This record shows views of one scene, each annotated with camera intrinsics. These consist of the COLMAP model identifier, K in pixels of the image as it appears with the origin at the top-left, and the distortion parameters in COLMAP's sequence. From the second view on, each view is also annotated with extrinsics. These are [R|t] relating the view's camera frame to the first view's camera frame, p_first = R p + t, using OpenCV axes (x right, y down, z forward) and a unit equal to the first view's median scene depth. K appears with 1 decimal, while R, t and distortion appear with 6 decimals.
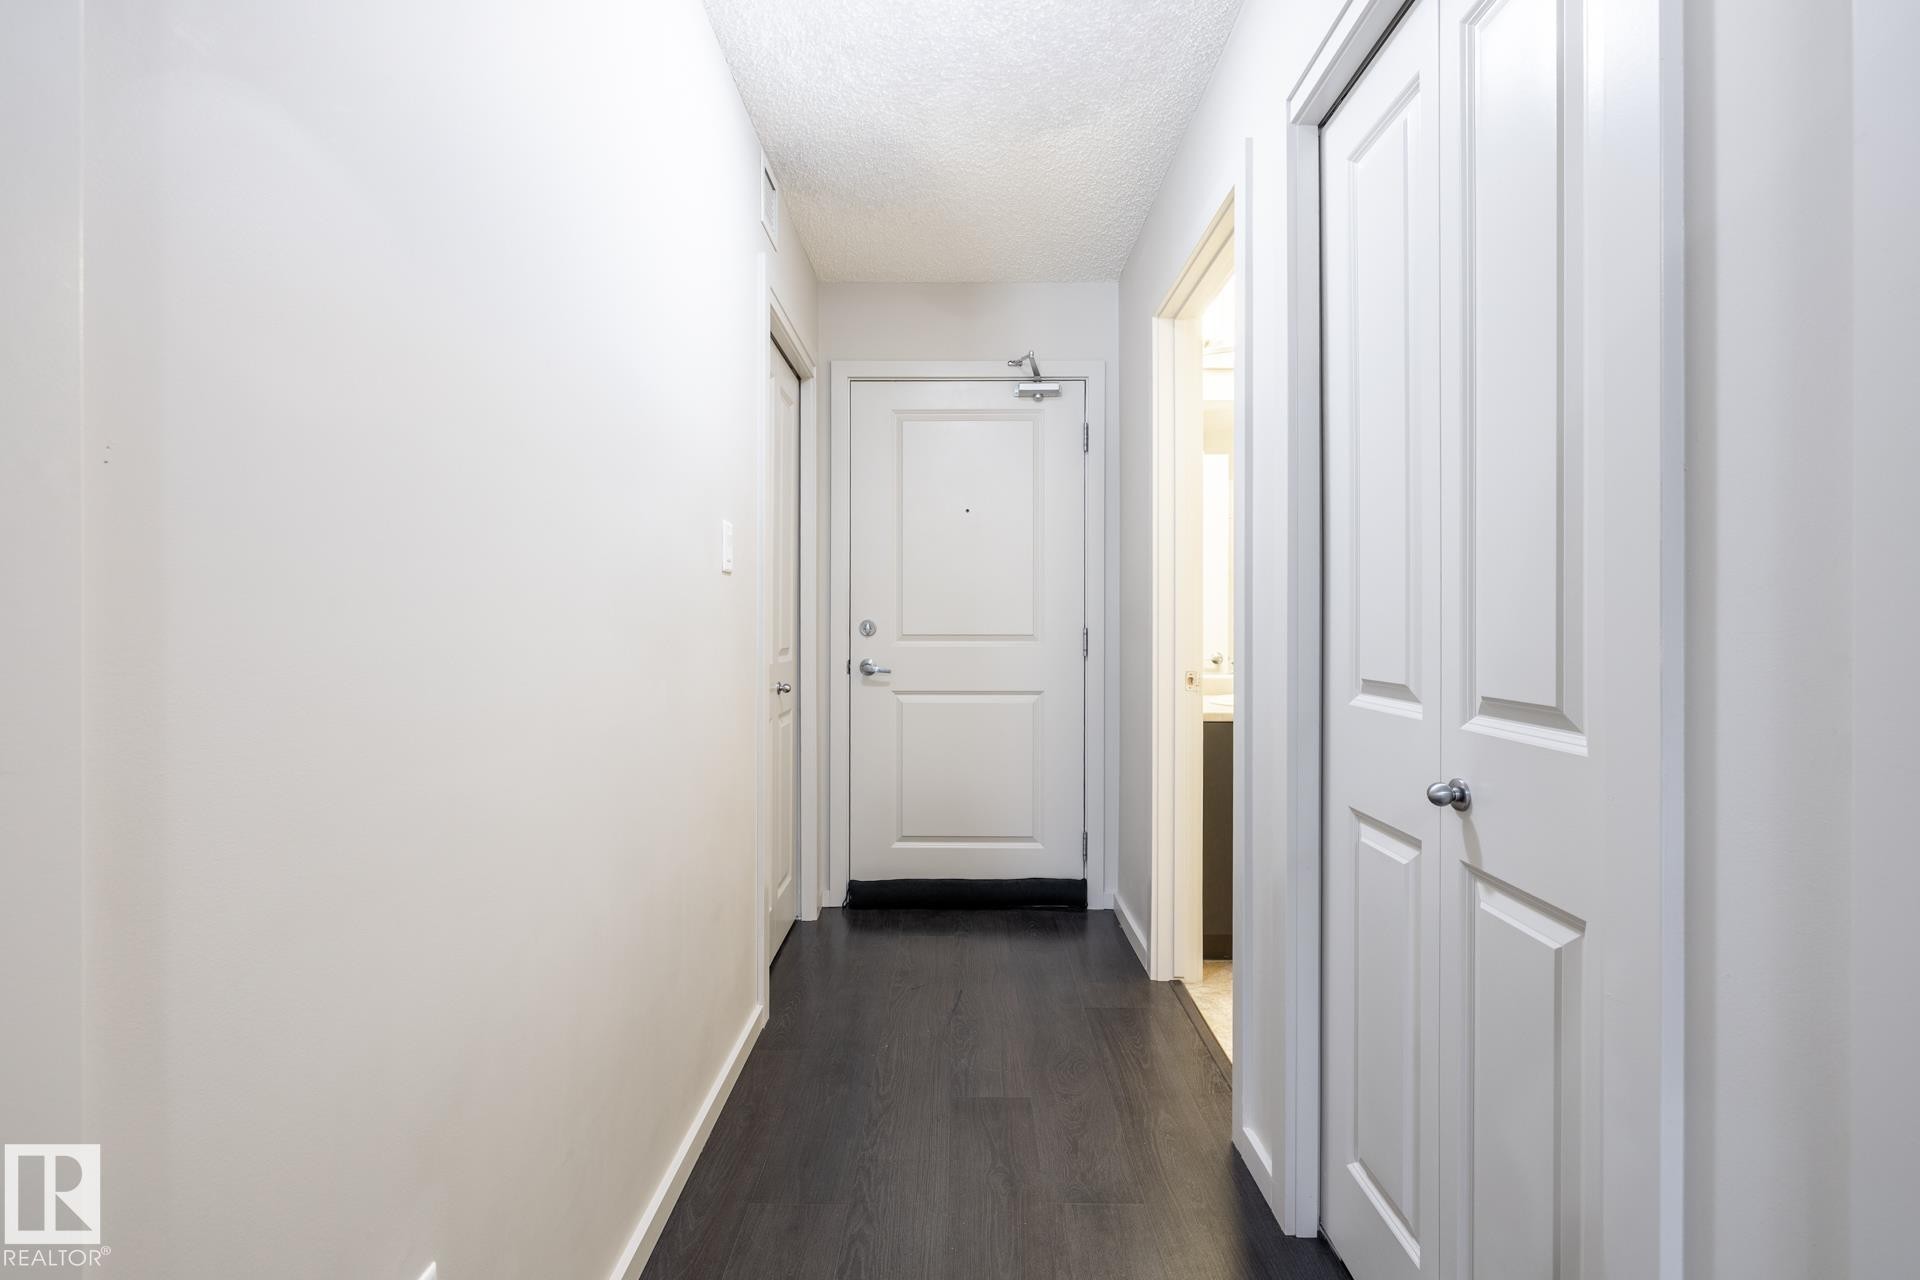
lens RADIAL K [[814.0, 0, 947.9], [0, 814.0, 632.8], [0, 0, 1]] dist [-0.000669, 0.000030]
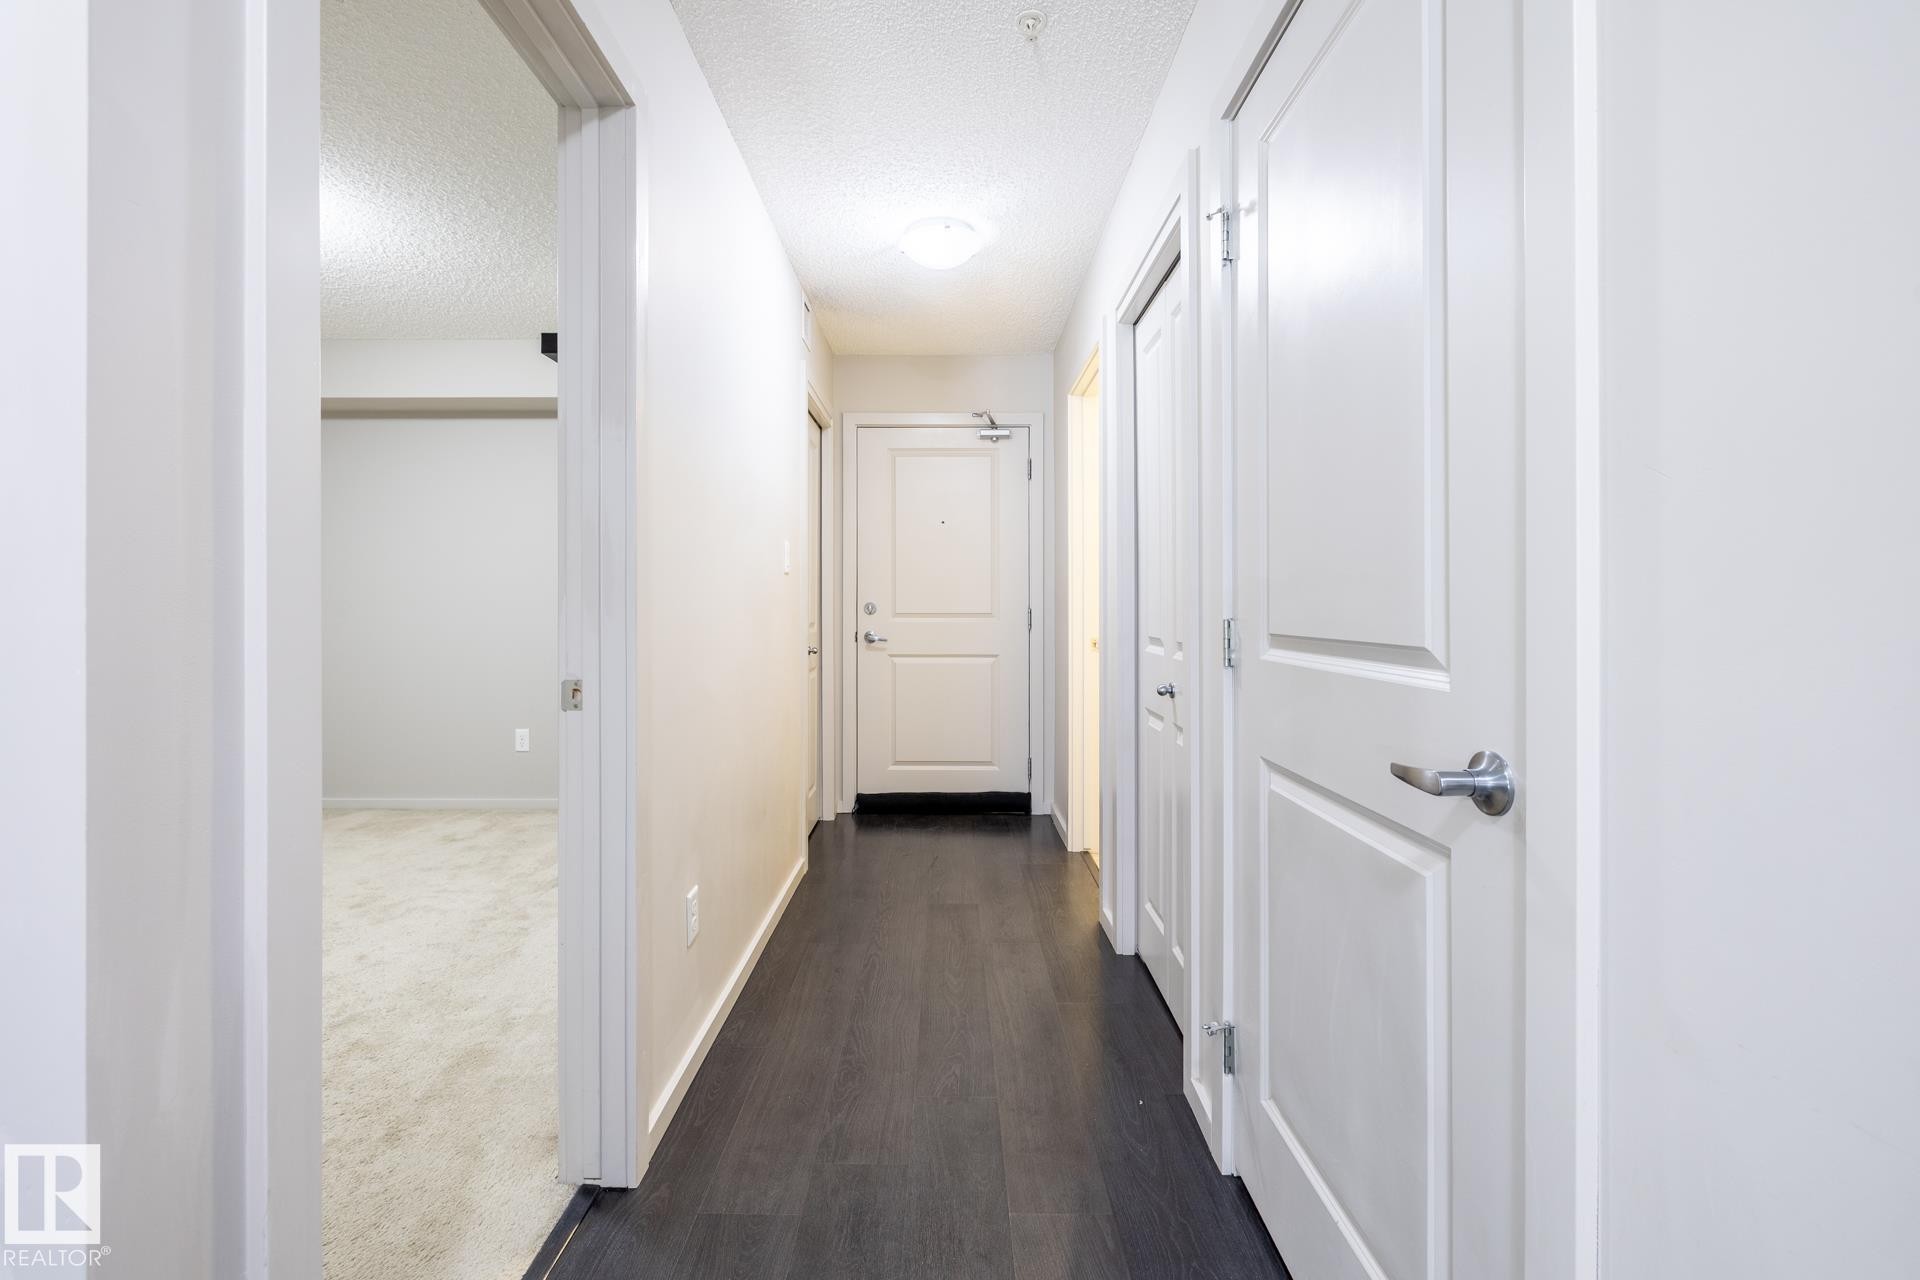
lens RADIAL K [[804.0, 0, 947.4], [0, 804.0, 620.2], [0, 0, 1]] dist [0.000819, -0.000077]
pose [[0.999900, -0.001334, 0.014069, 0.012427], [0.001195, 0.999950, 0.009922, 0.000929], [-0.014081, -0.009904, 0.999852, -0.358481]]
